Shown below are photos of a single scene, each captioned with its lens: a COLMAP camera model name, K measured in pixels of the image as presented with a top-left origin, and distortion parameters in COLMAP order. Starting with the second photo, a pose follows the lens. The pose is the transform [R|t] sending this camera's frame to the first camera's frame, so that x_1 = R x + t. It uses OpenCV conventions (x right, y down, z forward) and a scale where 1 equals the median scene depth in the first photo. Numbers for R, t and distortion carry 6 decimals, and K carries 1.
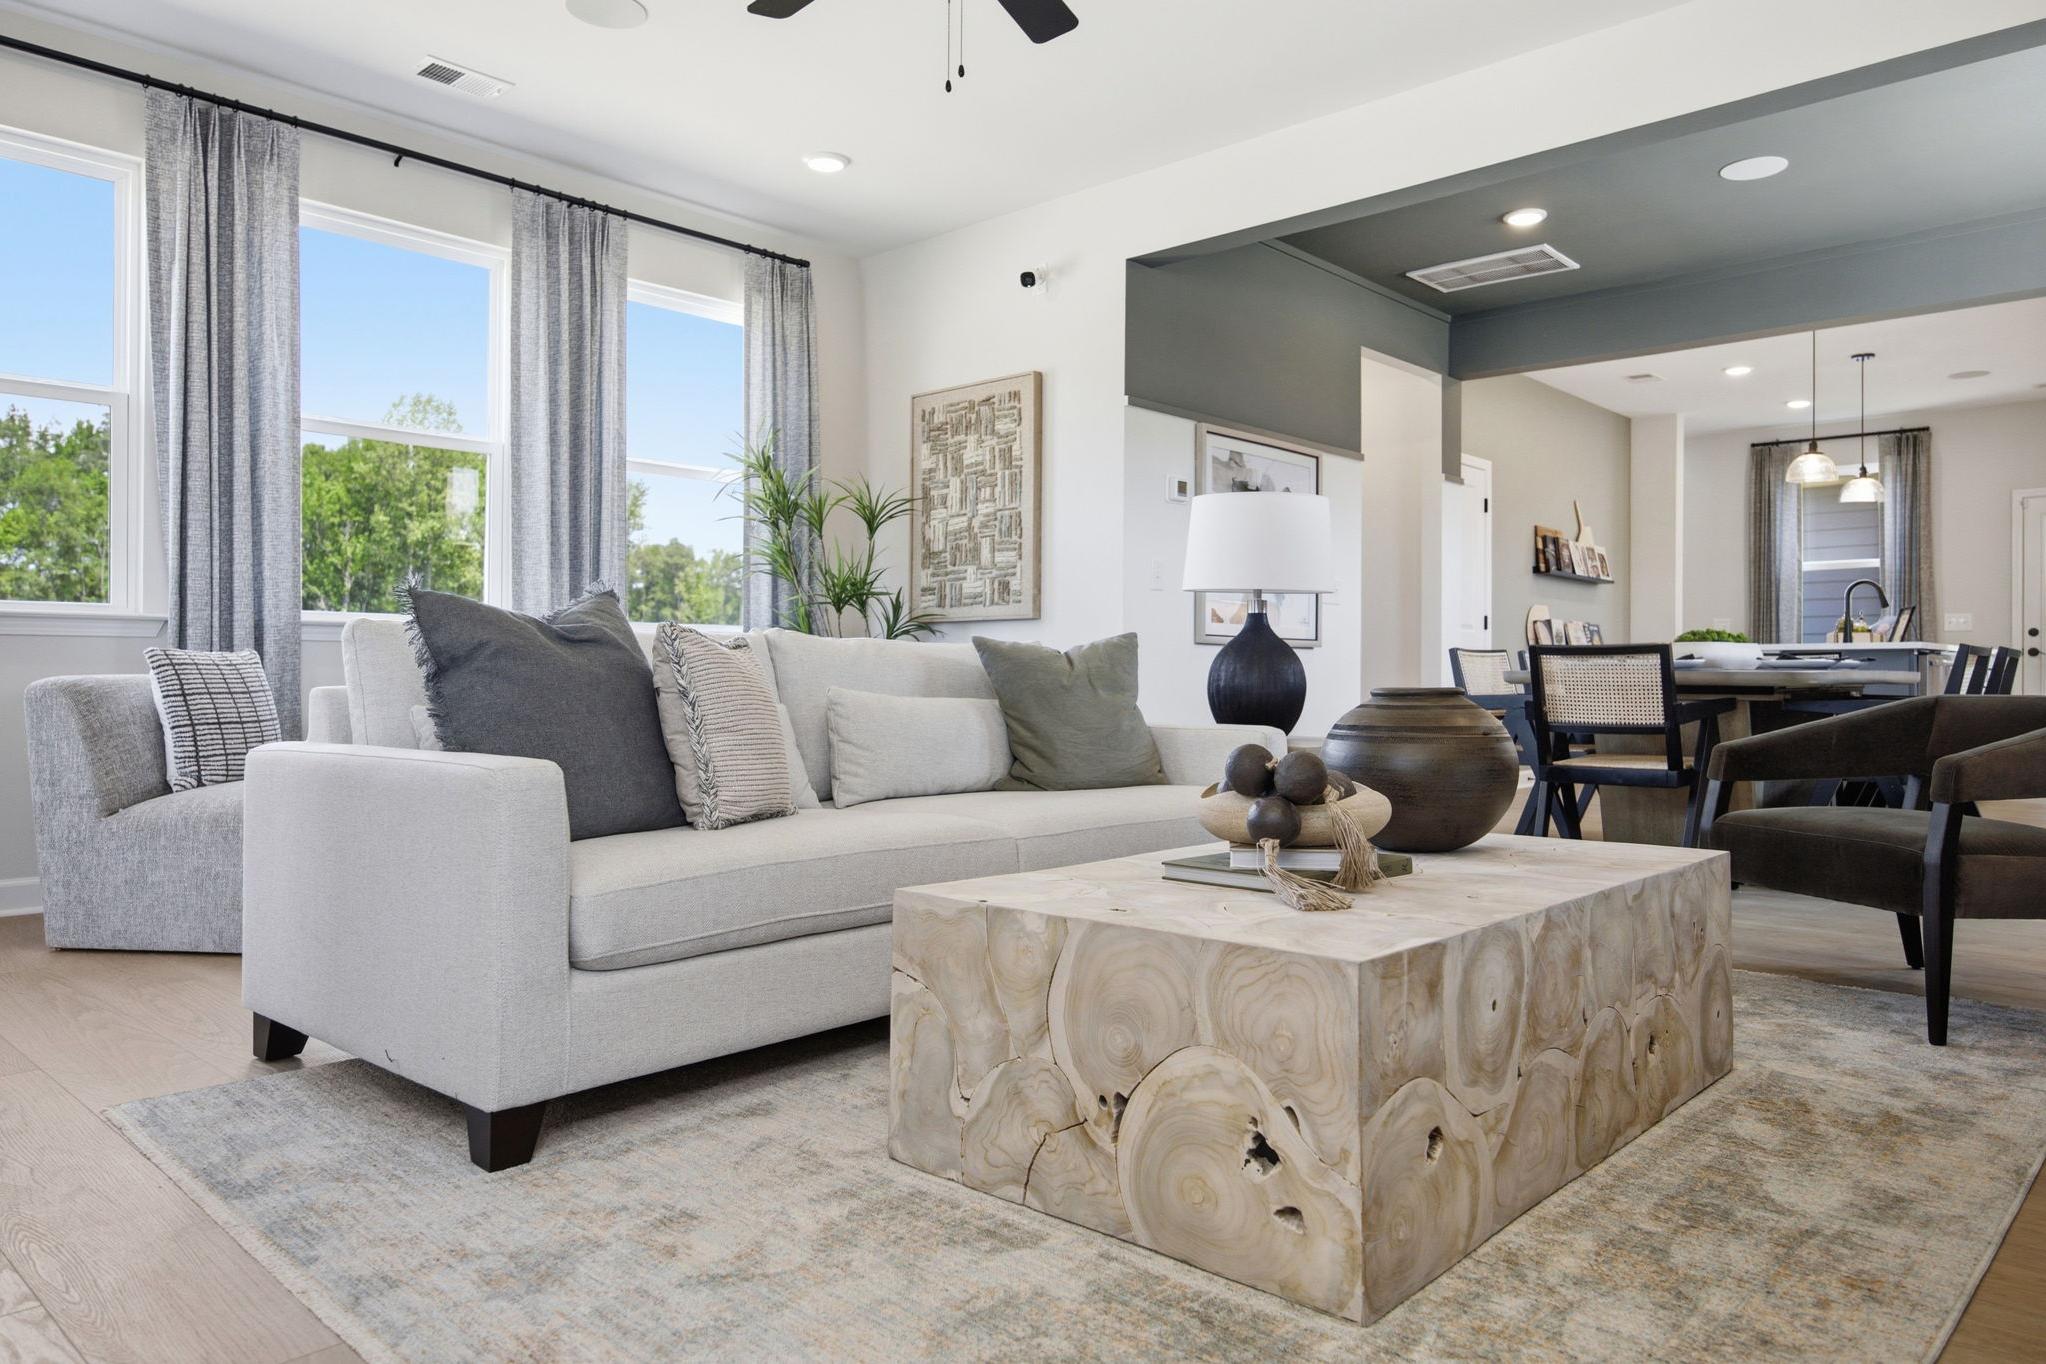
lens RADIAL K [[1372.0, 0, 1025.2], [0, 1372.0, 675.0], [0, 0, 1]] dist [-0.001891, -0.001294]
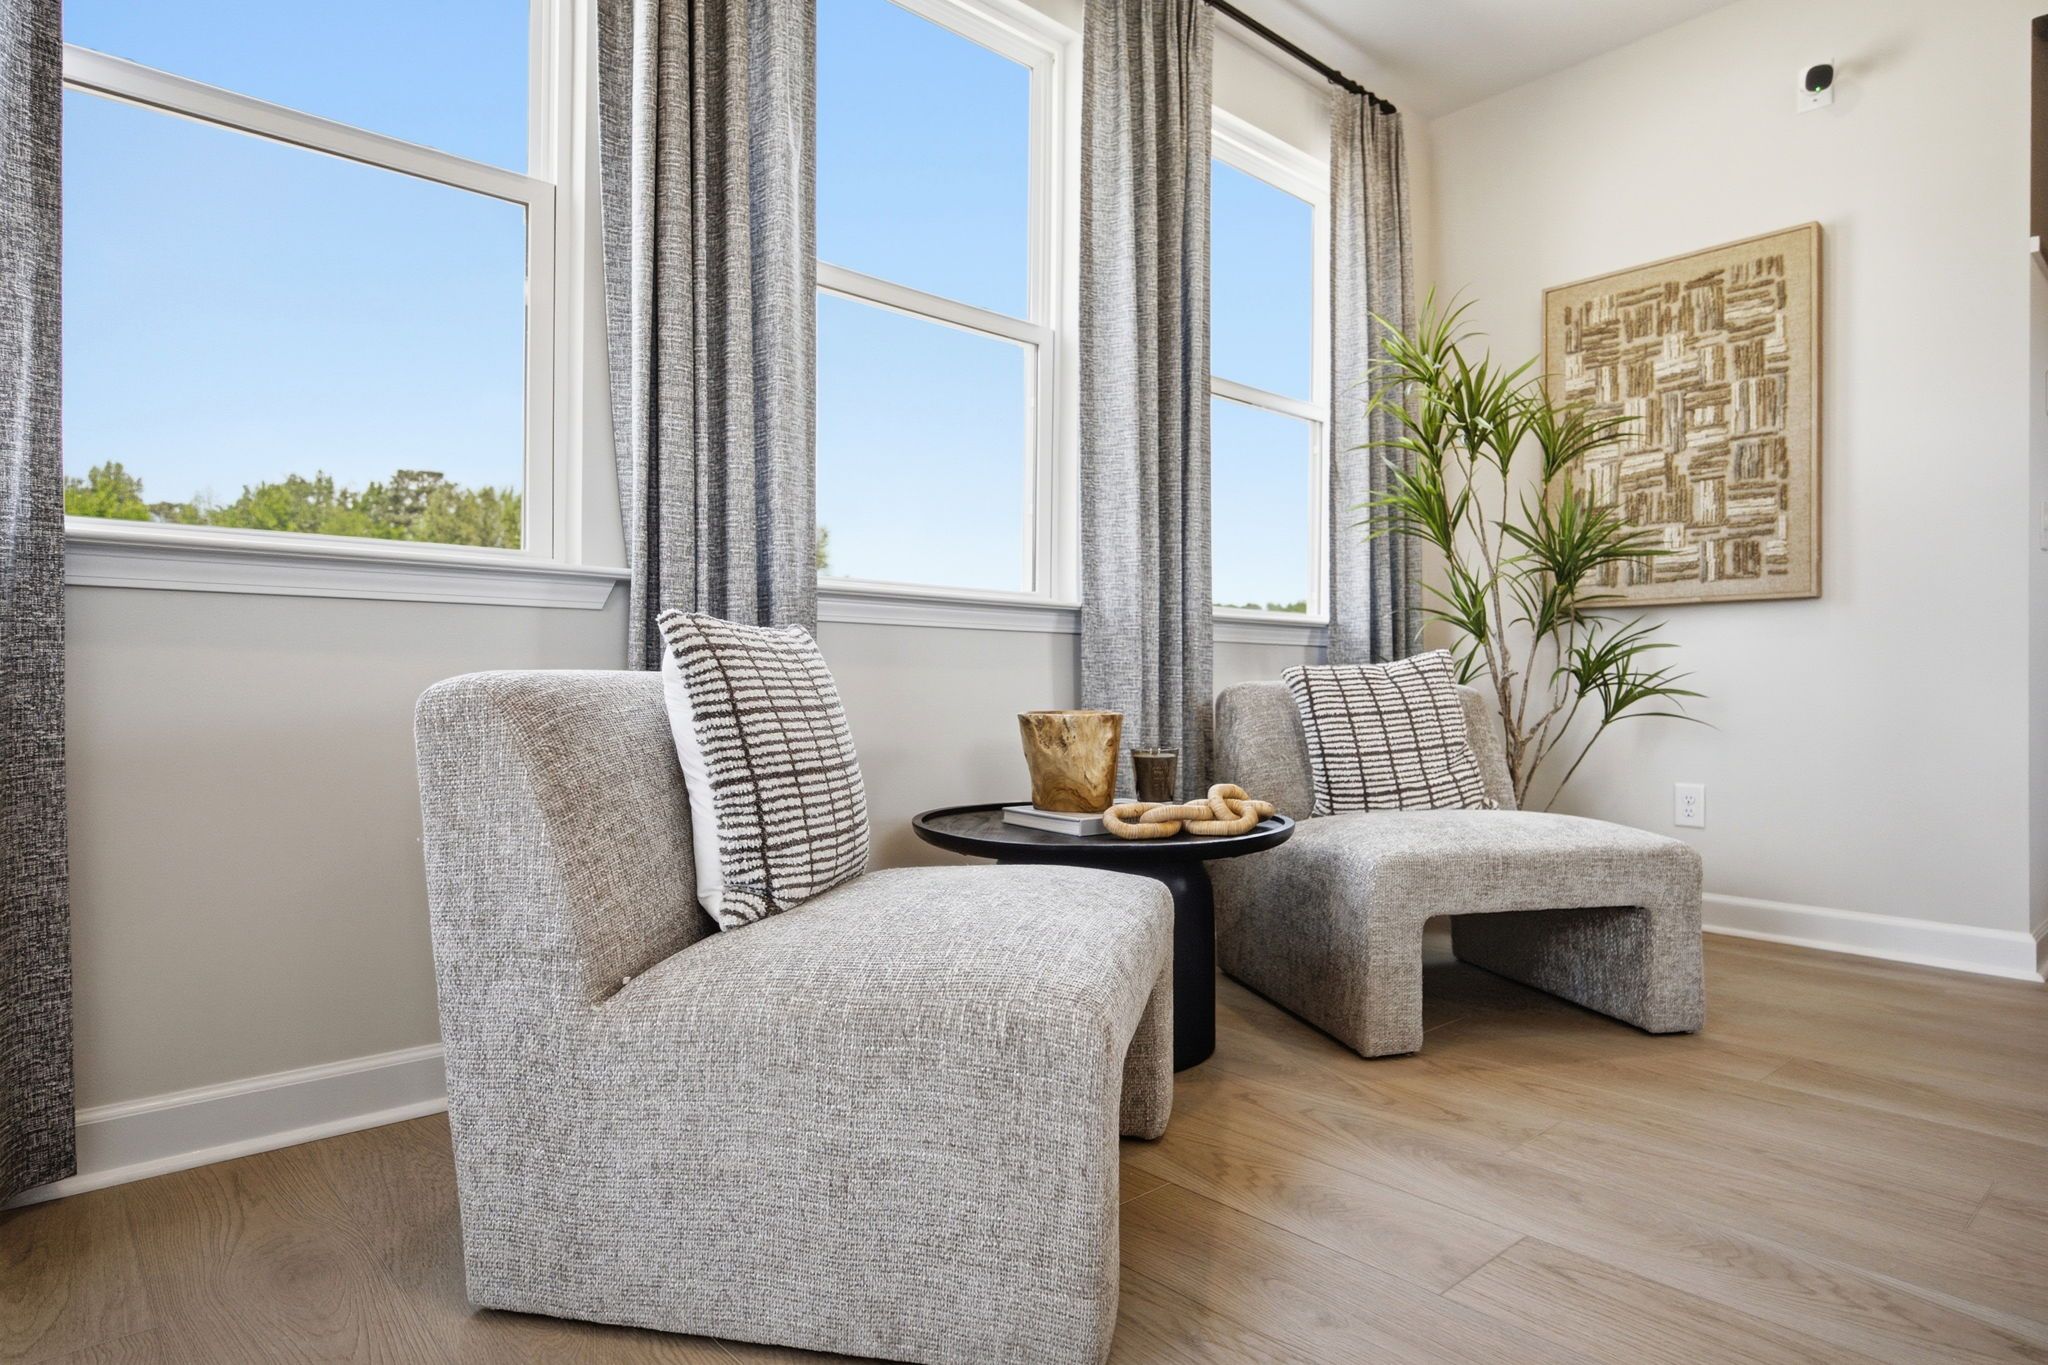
lens RADIAL K [[1158.5, 0, 1025.1], [0, 1158.5, 692.9], [0, 0, 1]] dist [-0.012341, -0.000618]
pose [[0.996298, 0.000922, -0.085957, -0.352528], [-0.000949, 1.000000, -0.000271, 0.005674], [0.085956, 0.000352, 0.996299, 0.453700]]
